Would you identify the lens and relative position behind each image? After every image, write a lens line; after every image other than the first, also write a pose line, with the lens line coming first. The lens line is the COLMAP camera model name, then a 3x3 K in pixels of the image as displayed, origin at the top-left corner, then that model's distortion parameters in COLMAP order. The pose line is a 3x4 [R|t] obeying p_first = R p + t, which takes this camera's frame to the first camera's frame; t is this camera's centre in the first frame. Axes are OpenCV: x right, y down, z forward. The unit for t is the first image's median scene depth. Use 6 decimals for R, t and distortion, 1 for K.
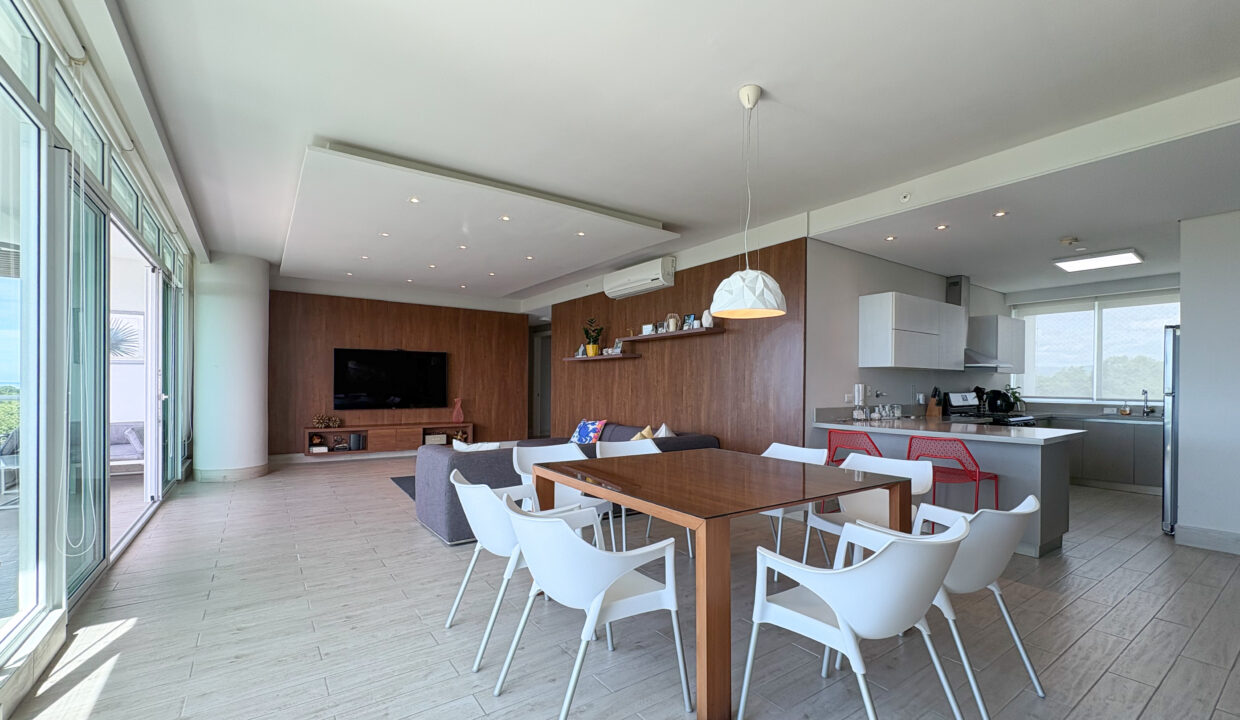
lens RADIAL K [[514.4, 0, 592.9], [0, 514.4, 381.0], [0, 0, 1]] dist [0.009812, -0.000368]
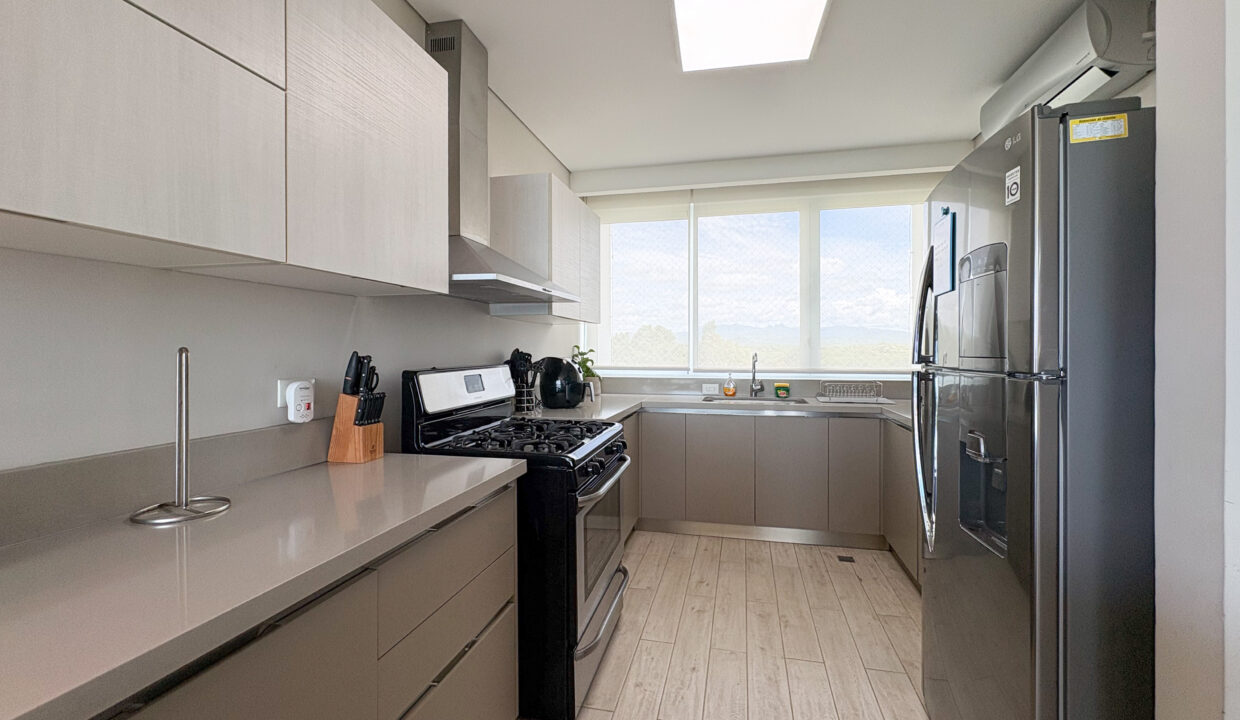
lens RADIAL K [[514.4, 0, 619.2], [0, 514.4, 353.8], [0, 0, 1]] dist [0.009812, -0.000368]
pose [[0.734166, -0.014858, 0.678807, 0.535663], [0.004424, 0.999844, 0.017100, 0.007004], [-0.678955, -0.009551, 0.734118, 0.655050]]
